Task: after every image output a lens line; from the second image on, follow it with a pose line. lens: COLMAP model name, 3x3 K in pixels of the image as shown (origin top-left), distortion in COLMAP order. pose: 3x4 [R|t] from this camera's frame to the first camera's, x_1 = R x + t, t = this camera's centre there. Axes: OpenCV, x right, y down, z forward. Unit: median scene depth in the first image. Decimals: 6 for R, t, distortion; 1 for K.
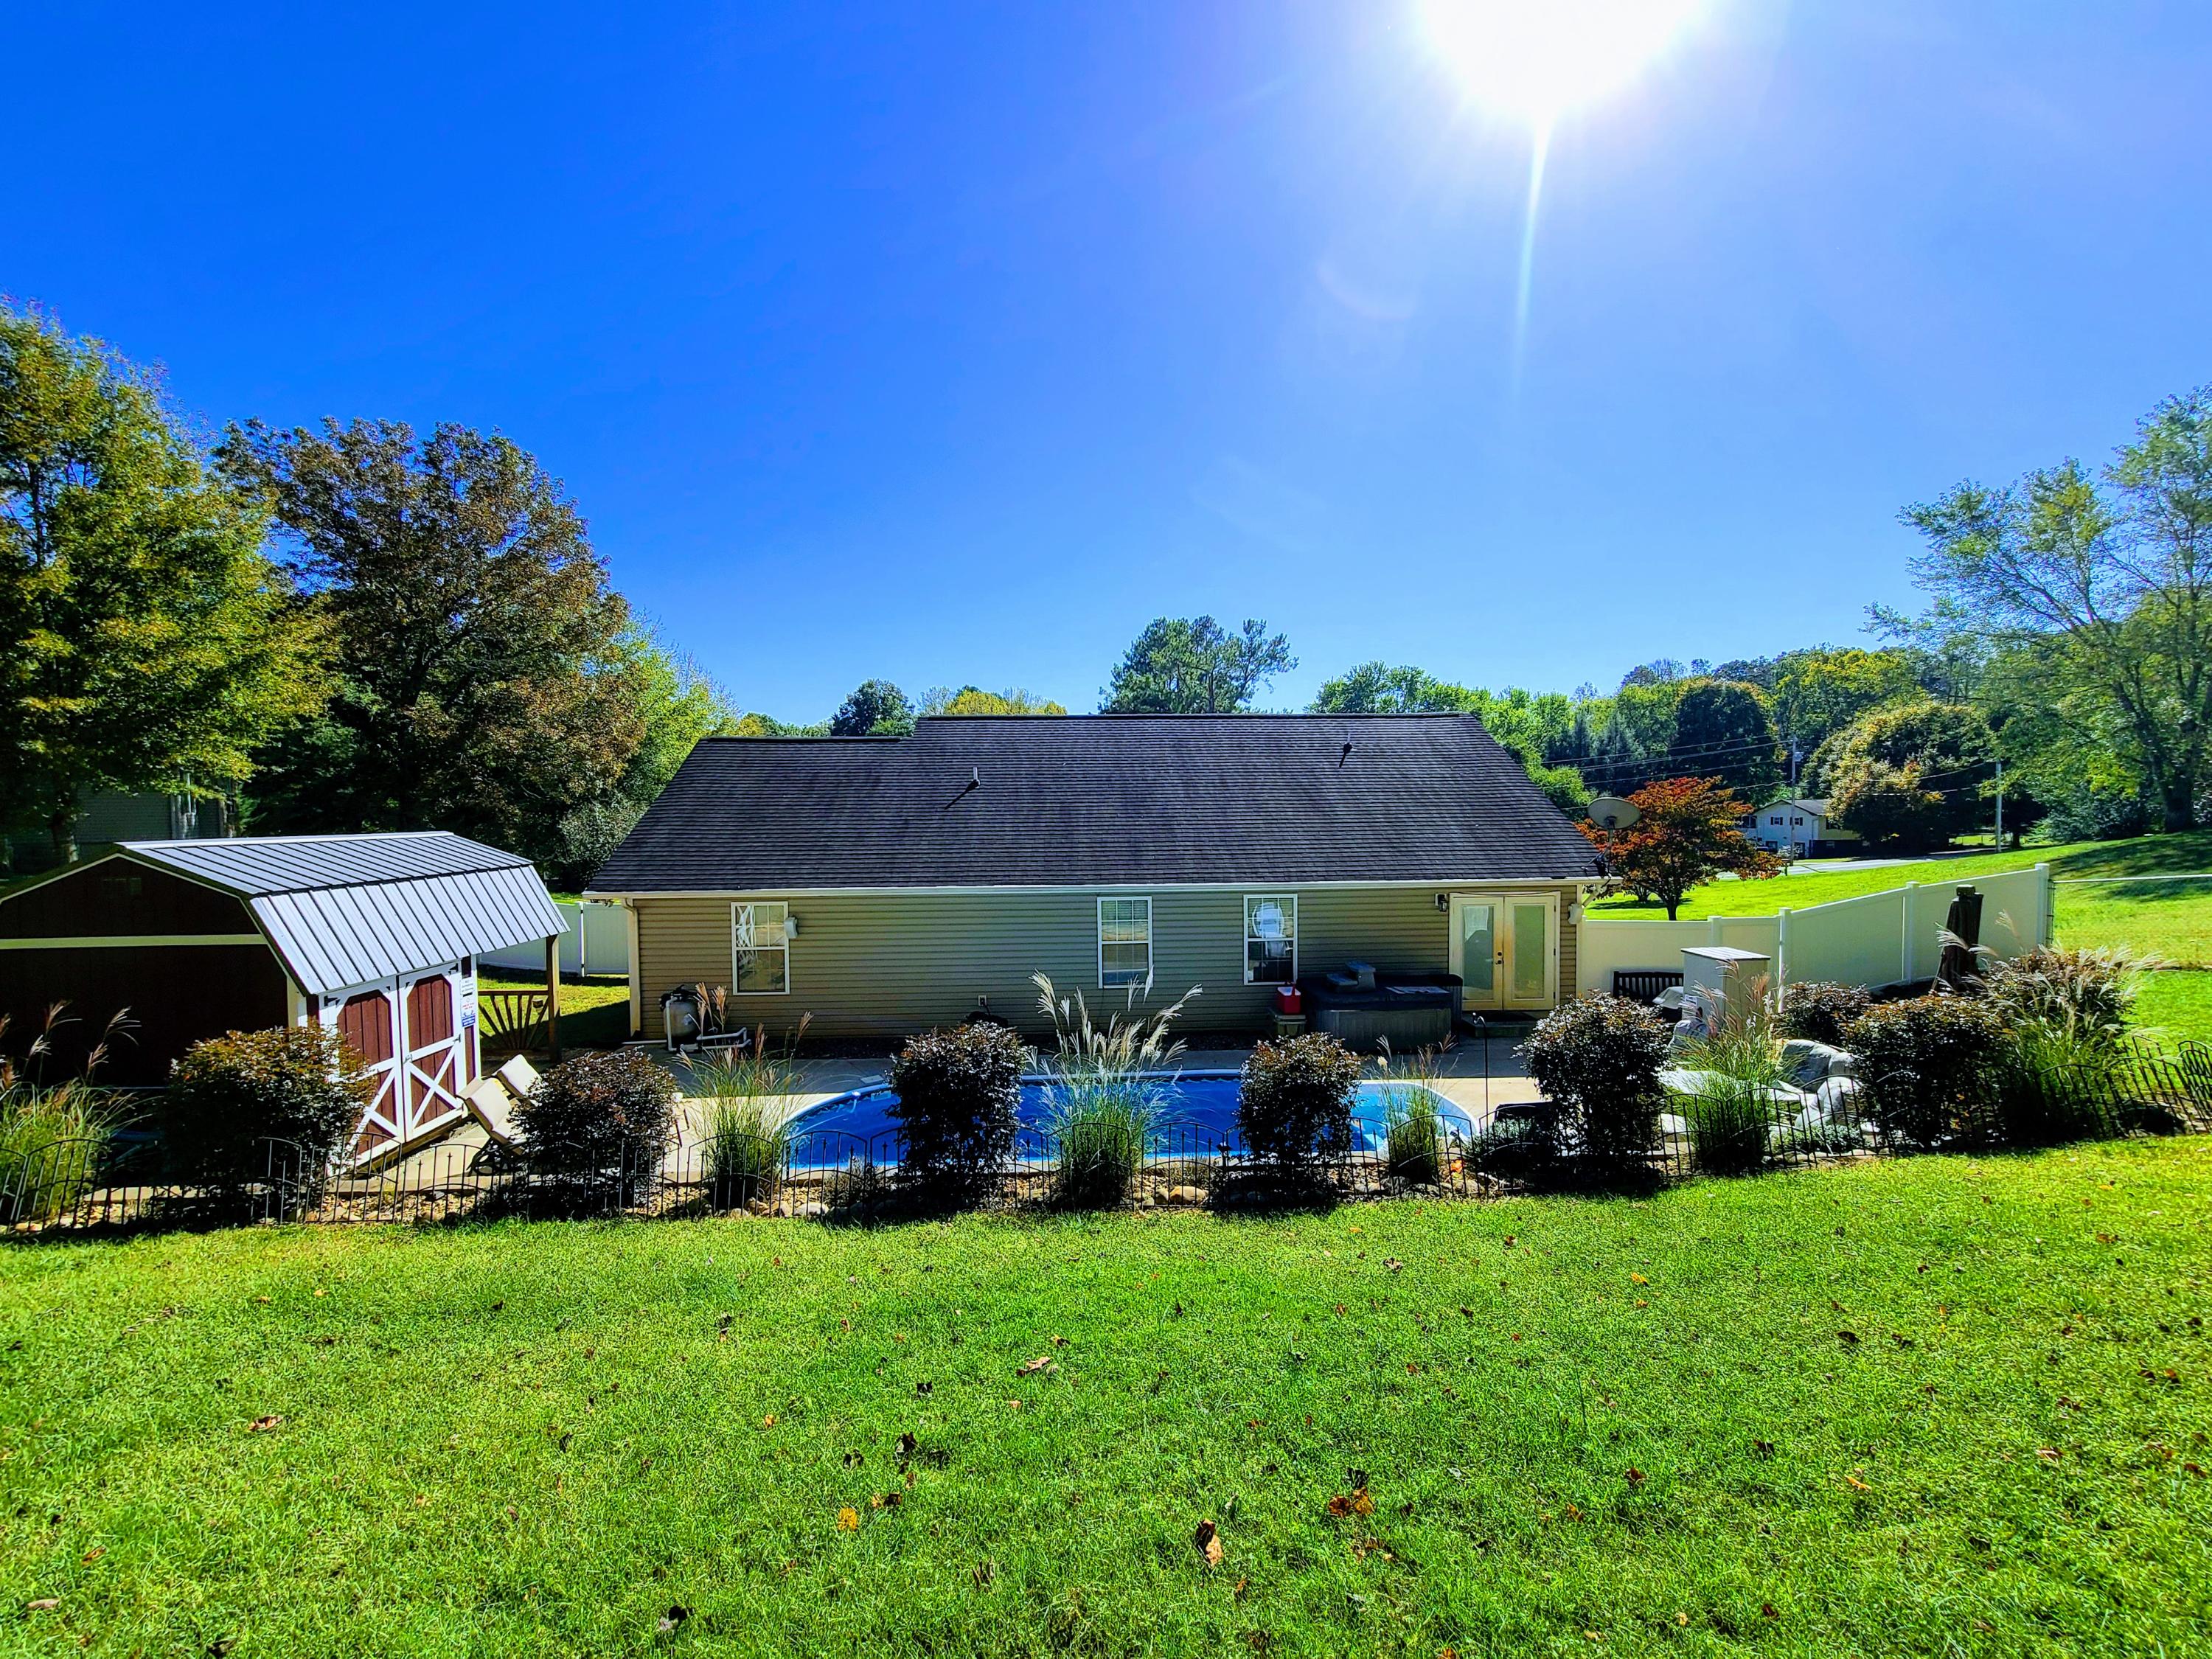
lens RADIAL K [[902.9, 0, 1110.9], [0, 902.9, 837.8], [0, 0, 1]] dist [-0.008666, 0.005023]
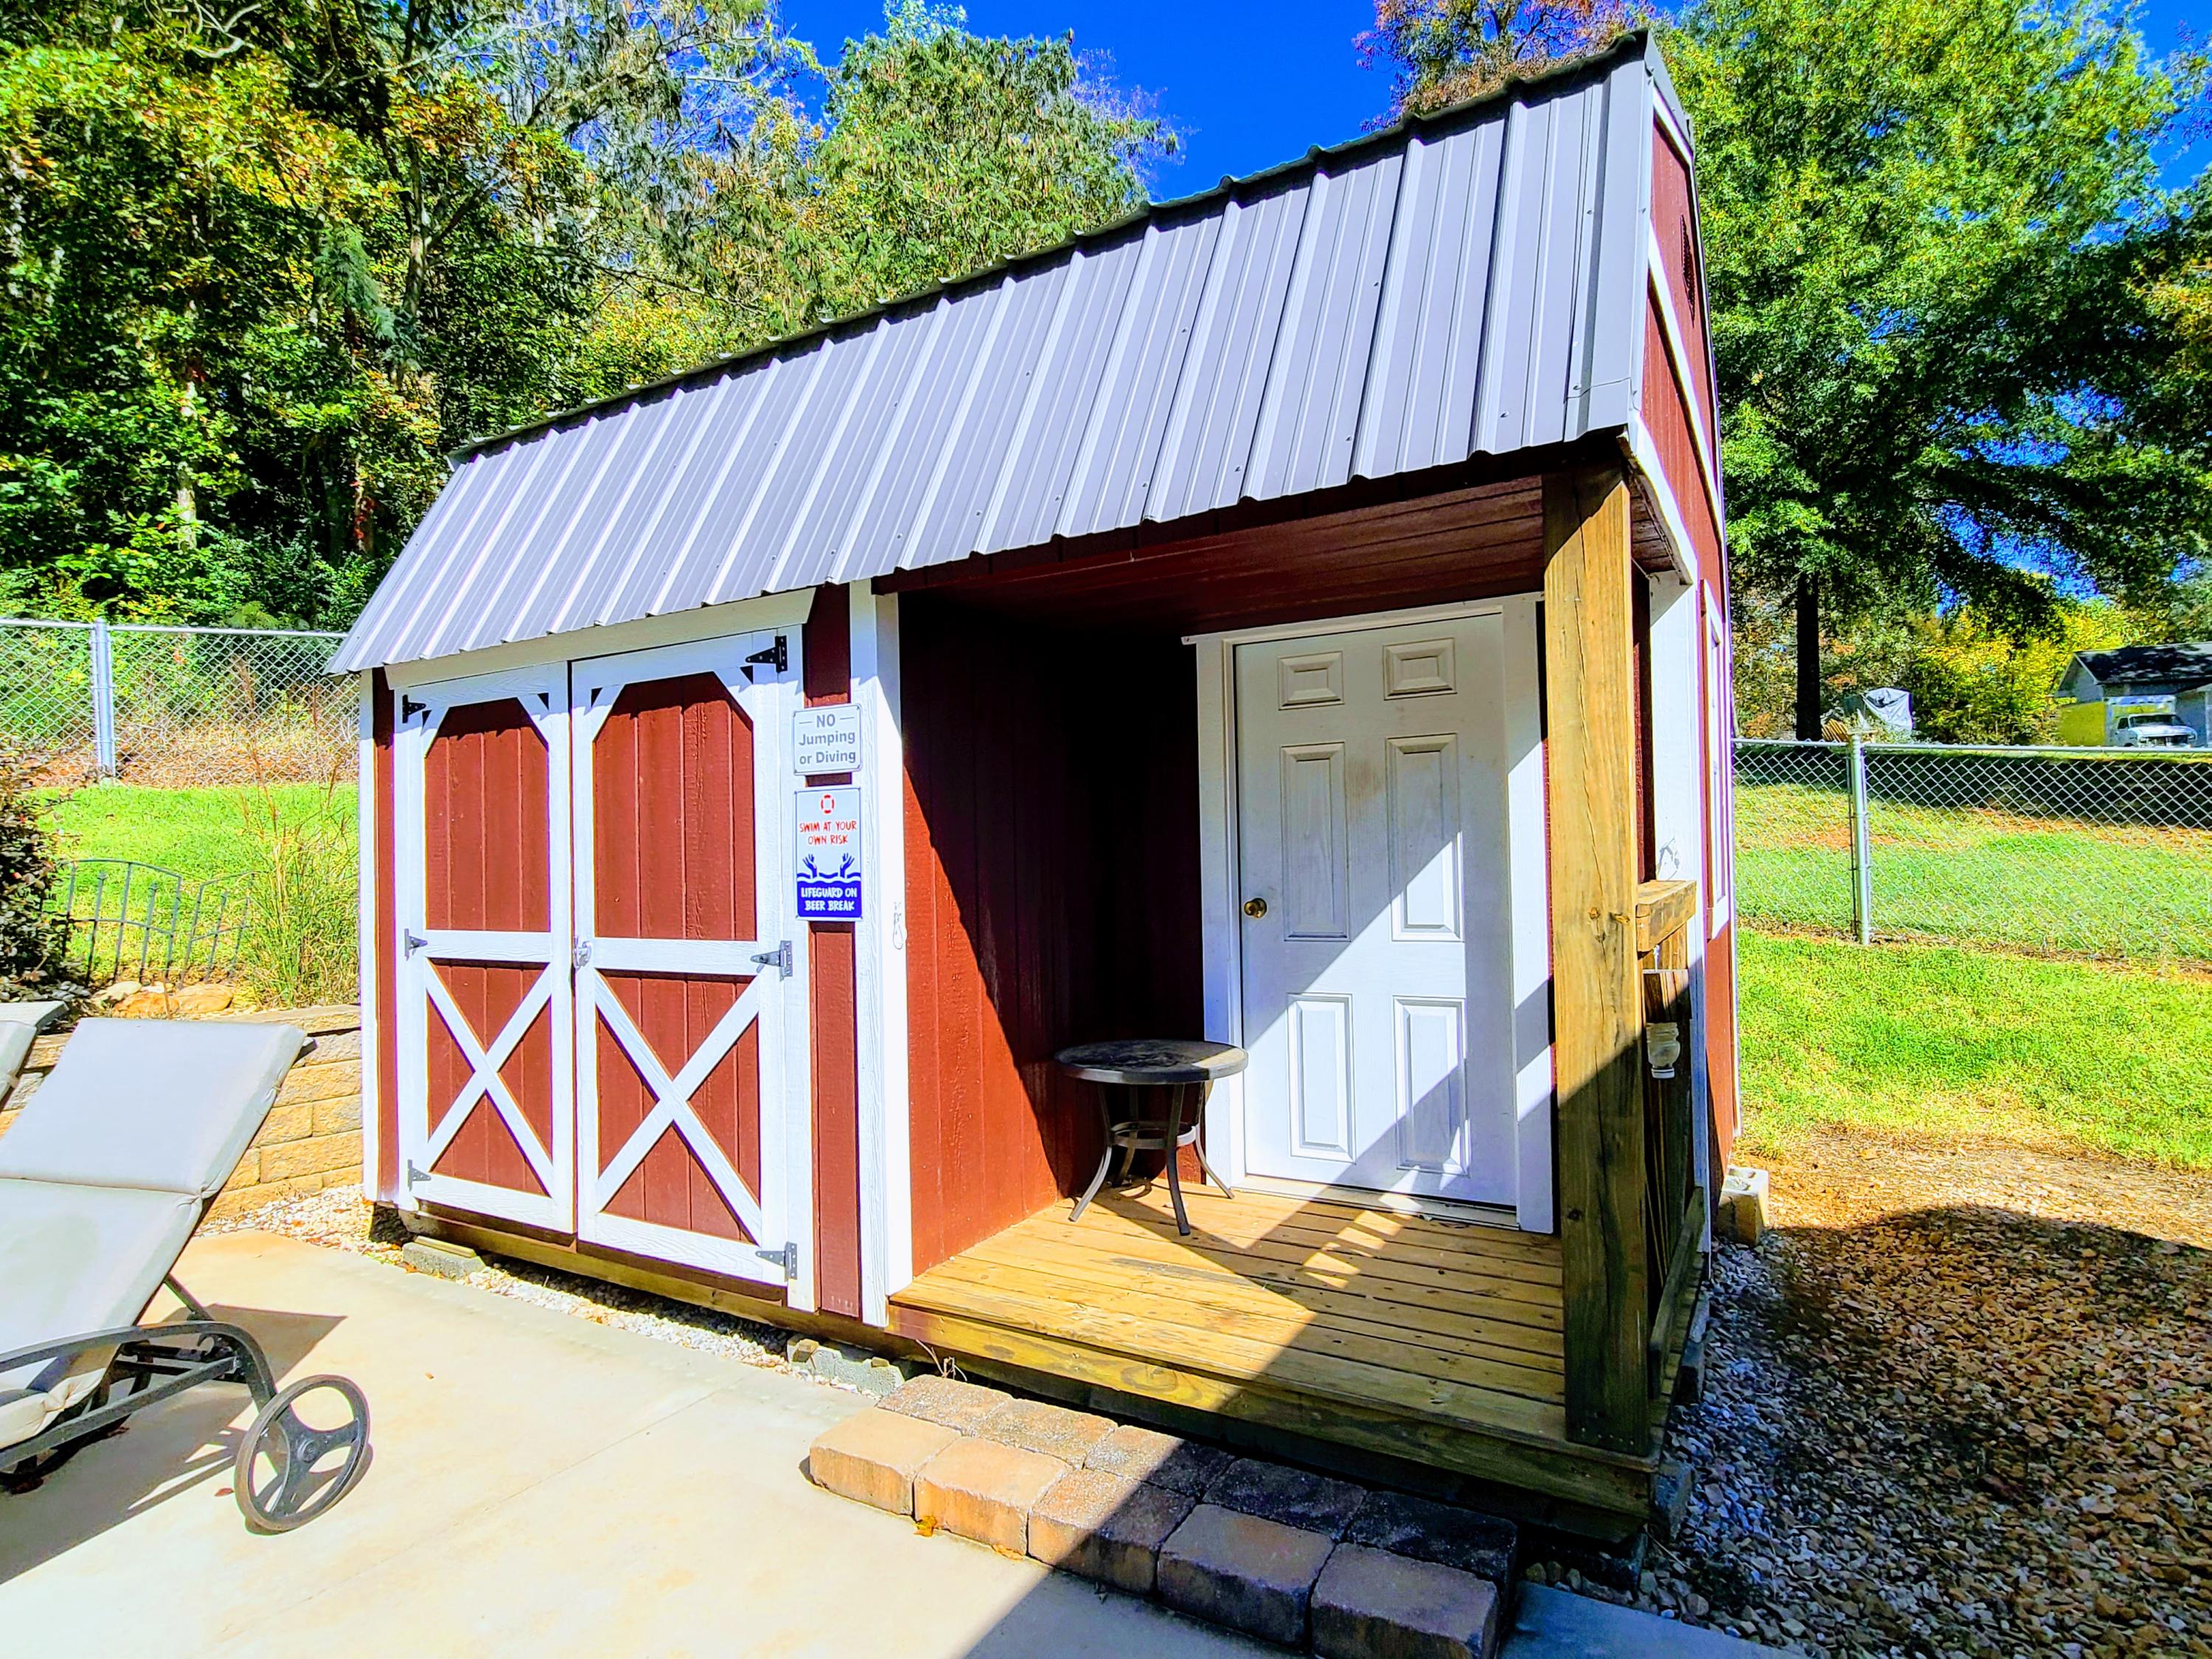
lens RADIAL K [[902.9, 0, 1112.2], [0, 902.9, 822.7], [0, 0, 1]] dist [-0.008666, 0.005023]
pose [[-0.449610, -0.013540, -0.893122, -0.608568], [-0.007955, 0.999906, -0.011154, 0.209306], [0.893189, 0.002090, -0.449676, 1.304292]]
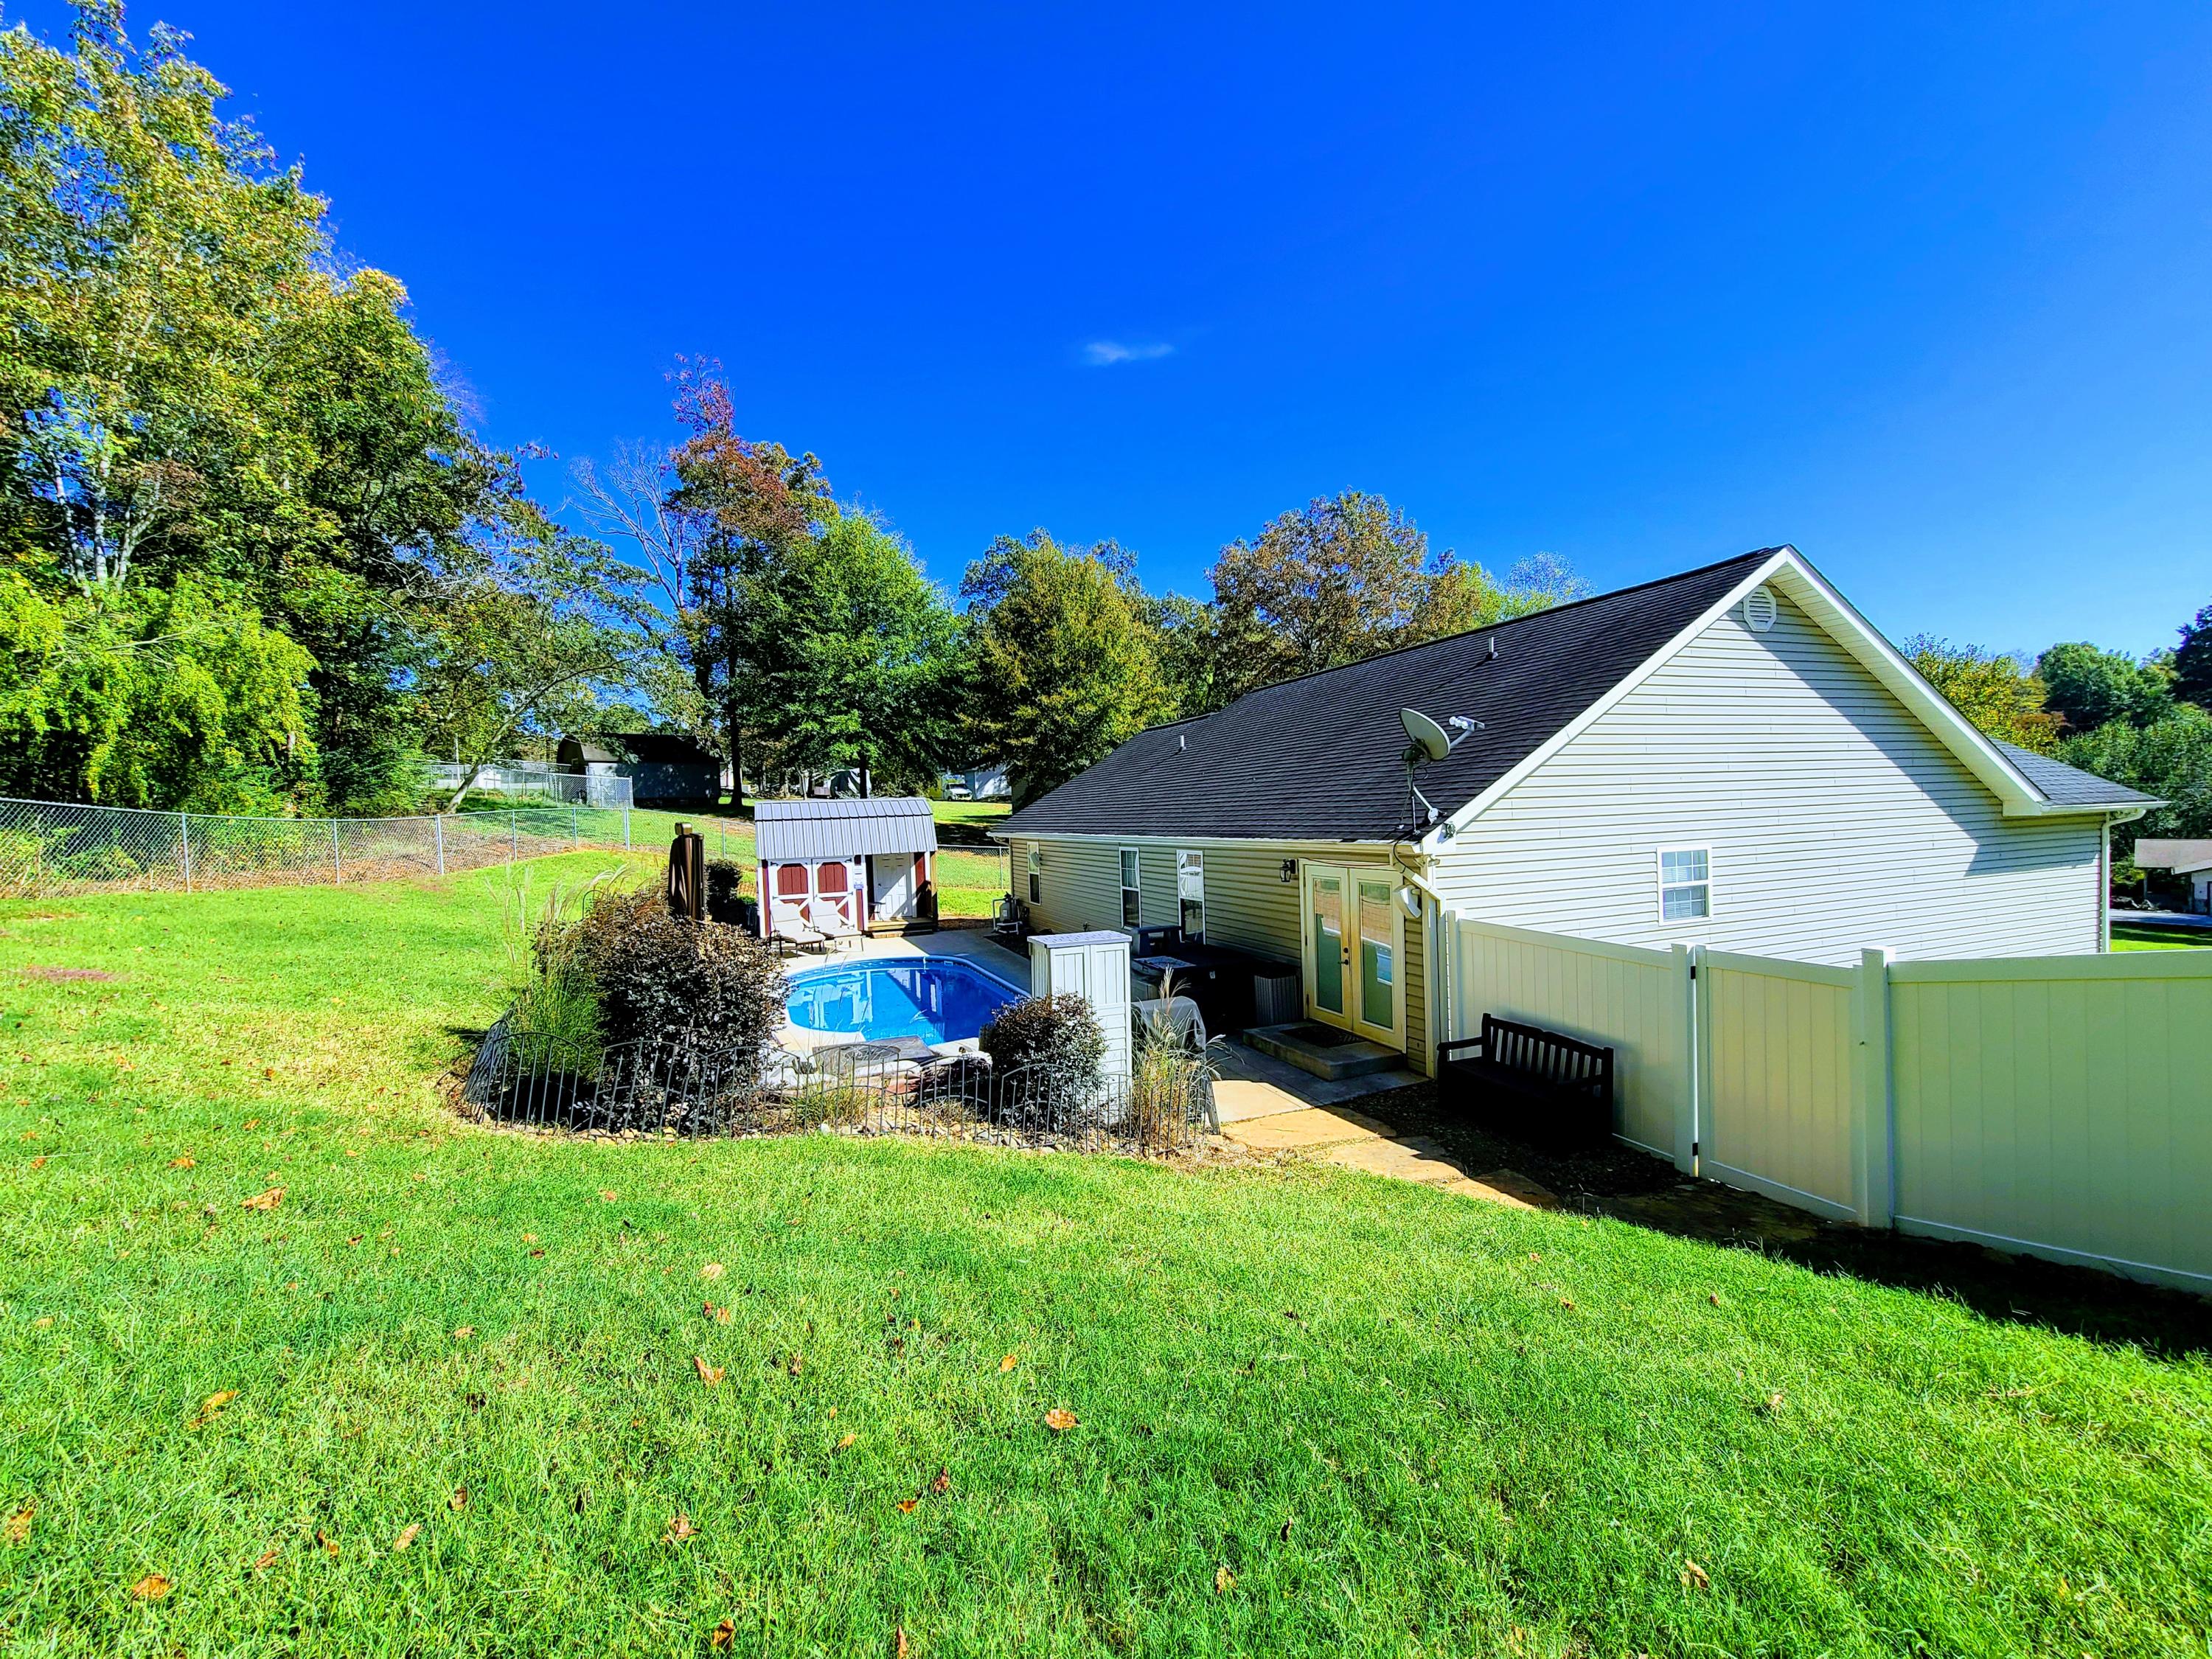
lens RADIAL K [[902.9, 0, 1112.9], [0, 902.9, 830.1], [0, 0, 1]] dist [-0.008666, 0.005023]
pose [[0.331596, 0.015791, -0.943289, 1.631761], [-0.000607, 0.999863, 0.016525, 0.041431], [0.943421, -0.004907, 0.331561, 0.966701]]
